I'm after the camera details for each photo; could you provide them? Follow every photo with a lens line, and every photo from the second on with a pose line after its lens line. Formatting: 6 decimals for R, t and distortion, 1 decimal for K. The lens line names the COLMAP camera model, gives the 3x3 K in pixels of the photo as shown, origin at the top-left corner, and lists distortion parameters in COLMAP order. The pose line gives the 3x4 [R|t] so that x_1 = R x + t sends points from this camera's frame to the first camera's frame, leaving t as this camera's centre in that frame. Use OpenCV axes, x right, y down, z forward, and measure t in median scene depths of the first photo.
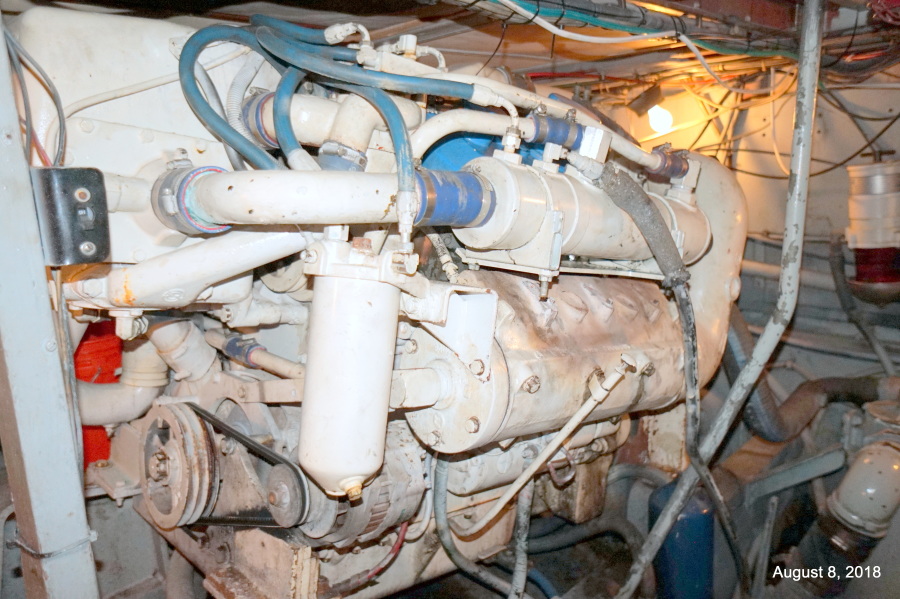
lens RADIAL K [[614.4, 0, 450.8], [0, 614.4, 296.4], [0, 0, 1]] dist [-0.068364, 0.085875]
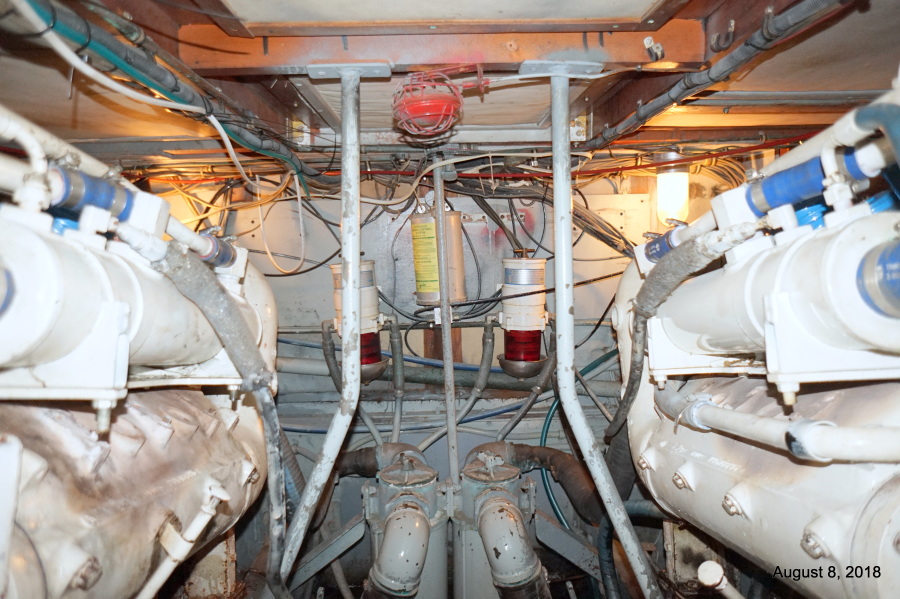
lens RADIAL K [[614.4, 0, 450.8], [0, 614.4, 296.4], [0, 0, 1]] dist [-0.068364, 0.085875]
pose [[0.700980, -0.021967, 0.712842, -0.033908], [0.136844, 0.985096, -0.104211, -0.016549], [-0.699929, 0.170598, 0.693539, 0.184303]]
